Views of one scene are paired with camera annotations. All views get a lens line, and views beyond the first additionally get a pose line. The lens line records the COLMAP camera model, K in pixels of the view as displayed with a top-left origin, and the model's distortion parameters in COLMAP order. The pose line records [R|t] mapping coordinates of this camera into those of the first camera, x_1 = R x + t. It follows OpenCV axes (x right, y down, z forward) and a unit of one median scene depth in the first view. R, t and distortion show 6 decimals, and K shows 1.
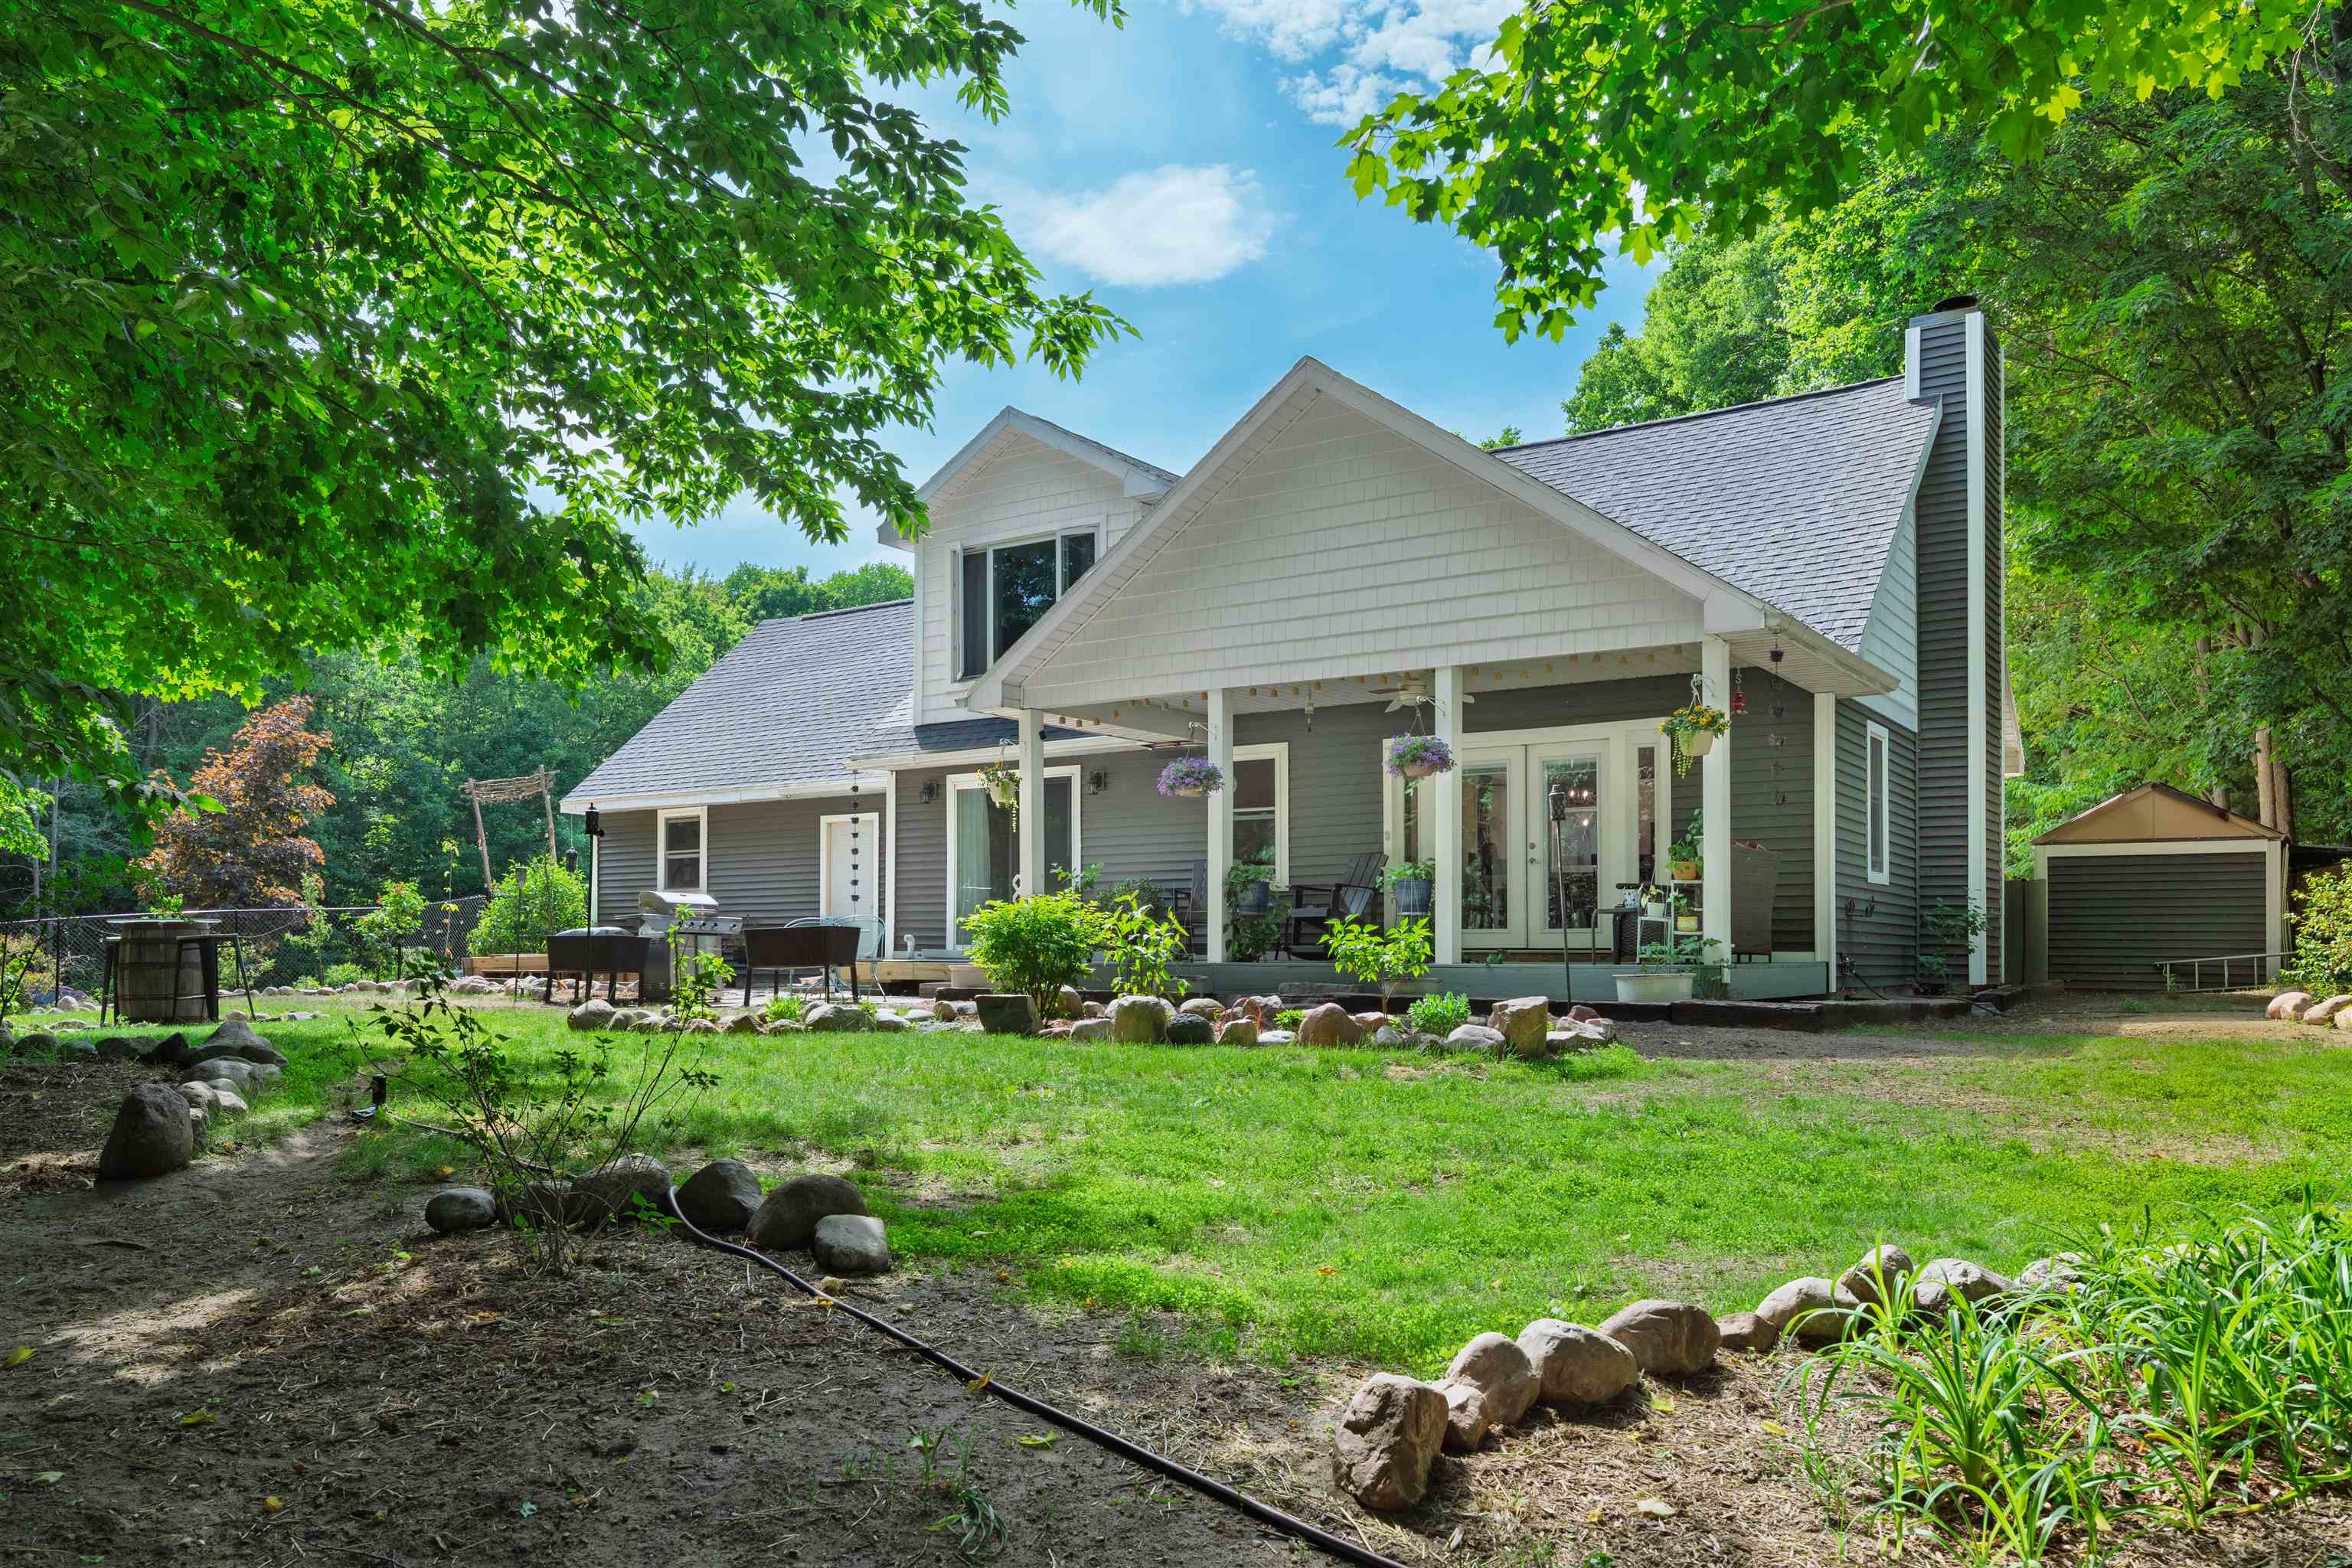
lens RADIAL K [[1706.6, 0, 1176.1], [0, 1706.6, 750.6], [0, 0, 1]] dist [-0.006082, -0.000614]
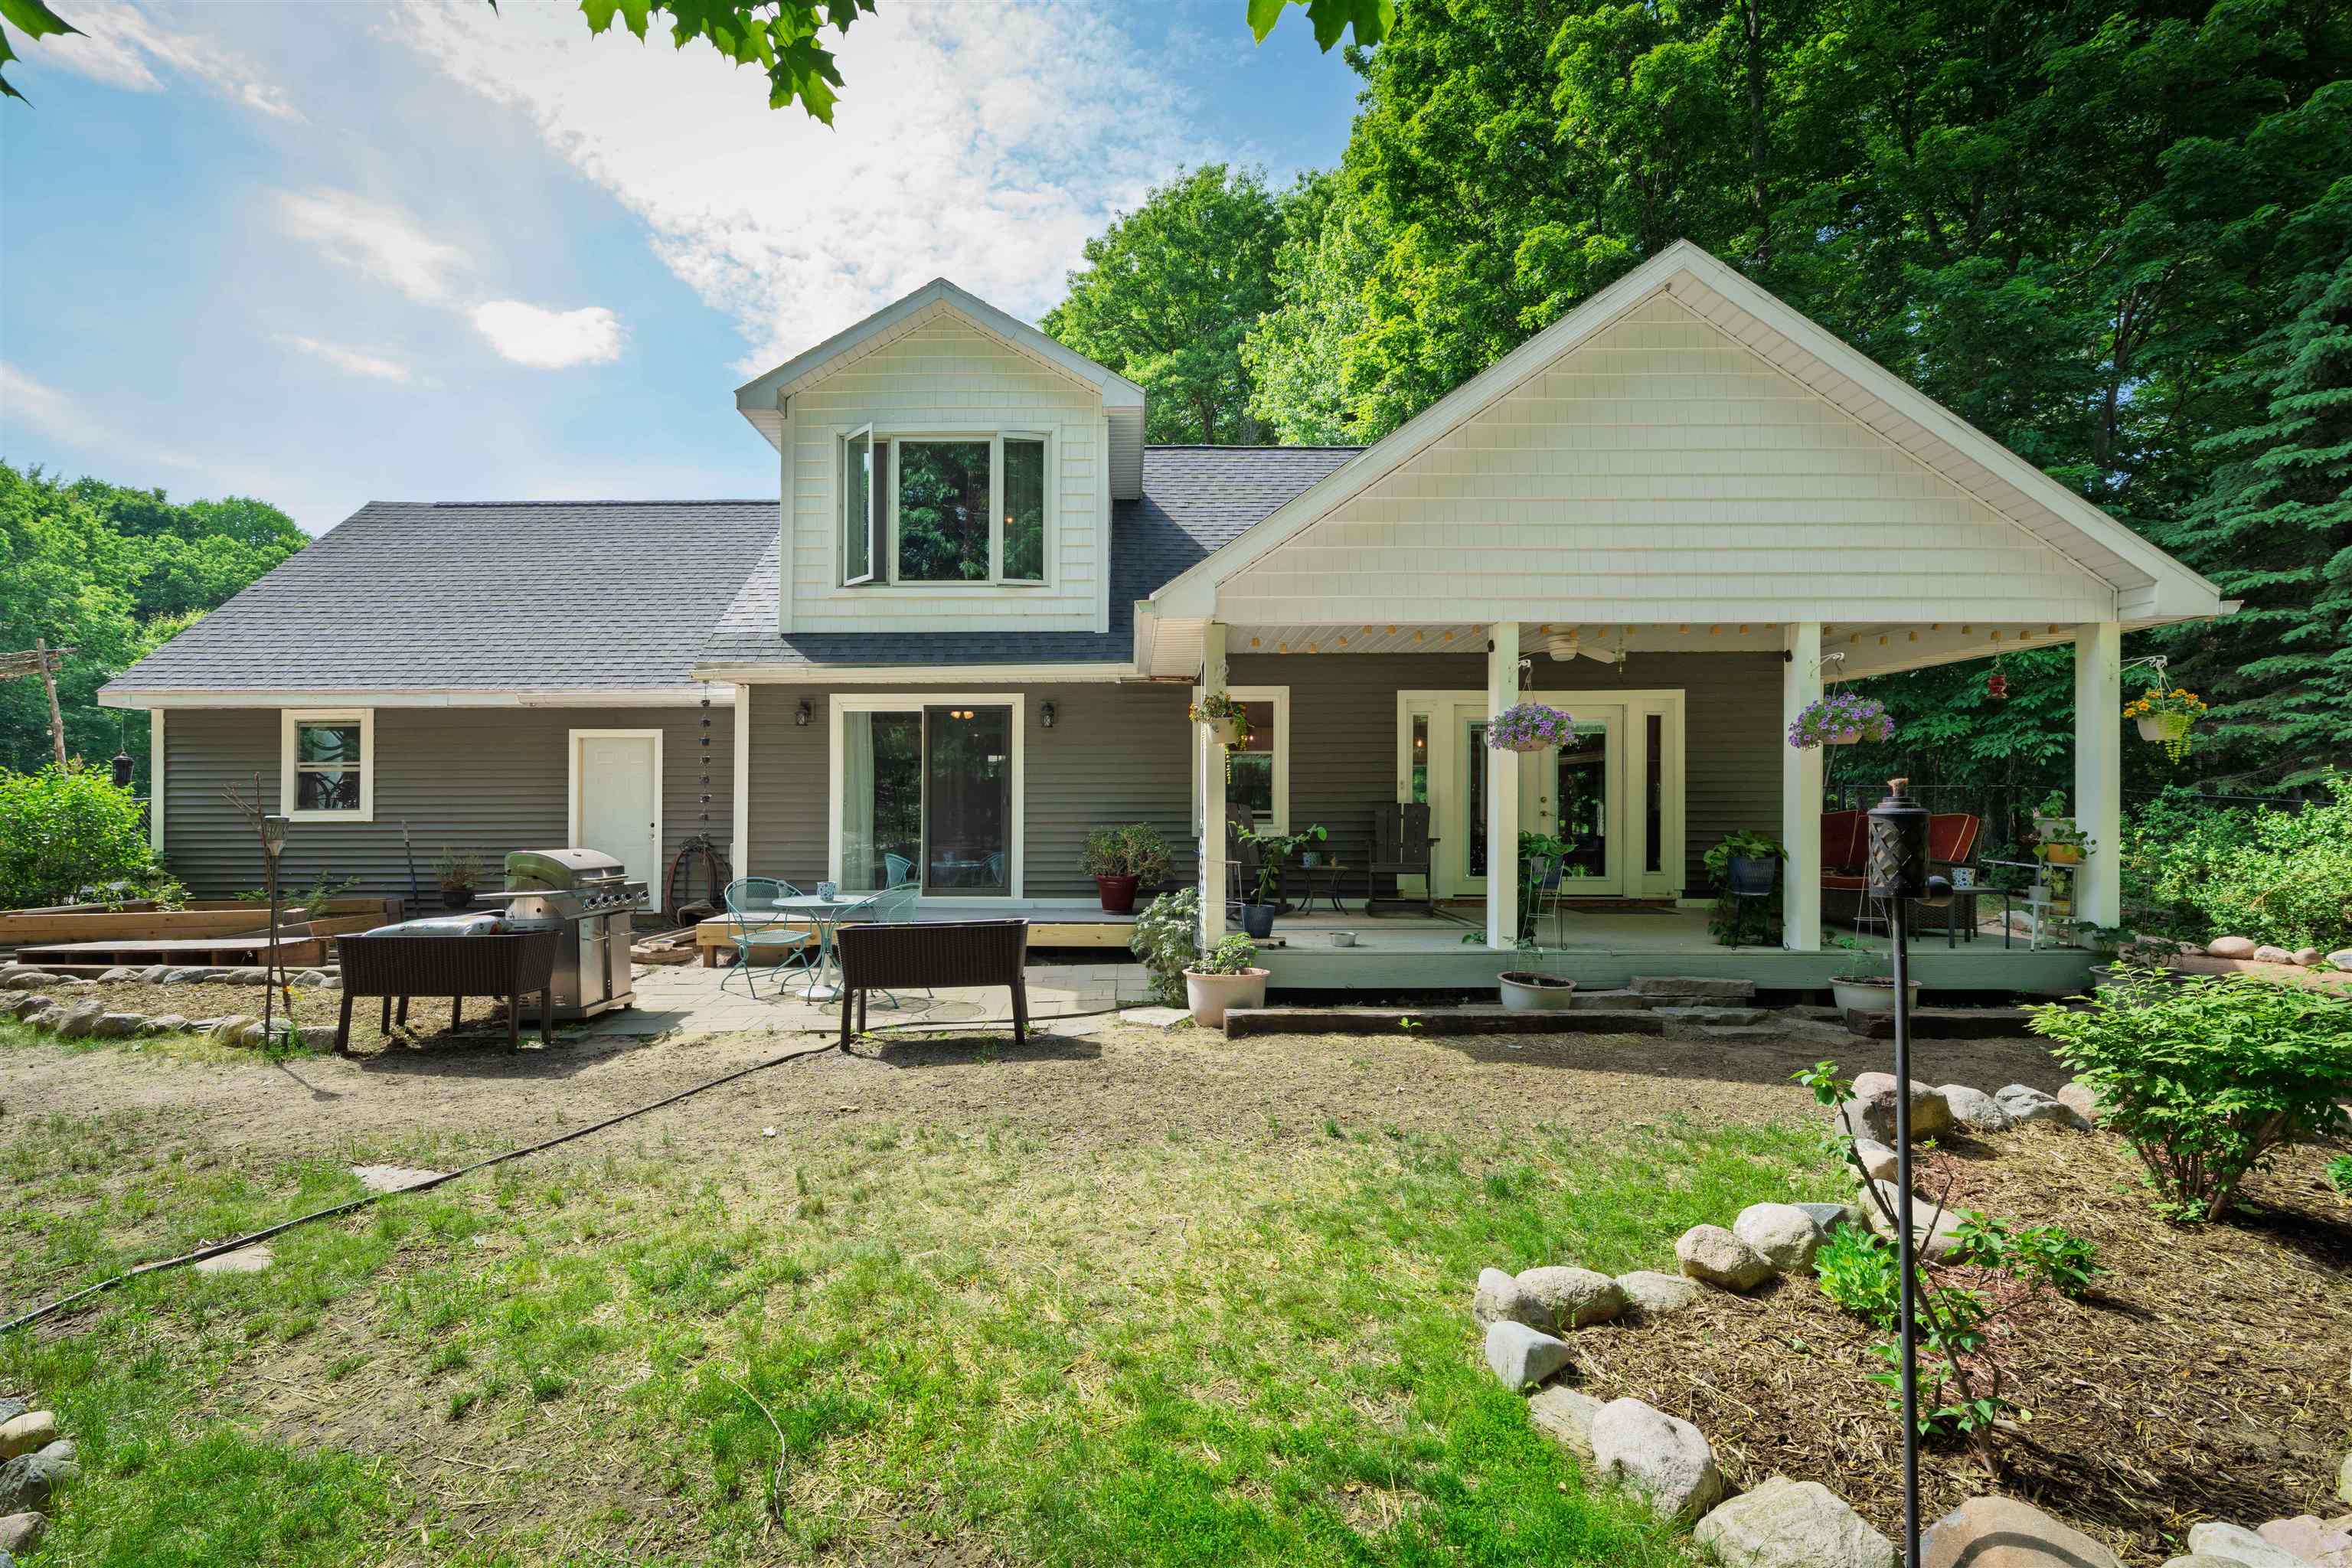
lens RADIAL K [[1021.5, 0, 1176.0], [0, 1021.5, 784.0], [0, 0, 1]] dist [0.001940, 0.000162]
pose [[0.836572, 0.016752, 0.547601, -0.269744], [-0.063177, 0.995814, 0.066052, 0.014349], [-0.544202, -0.089853, 0.834129, 0.465175]]
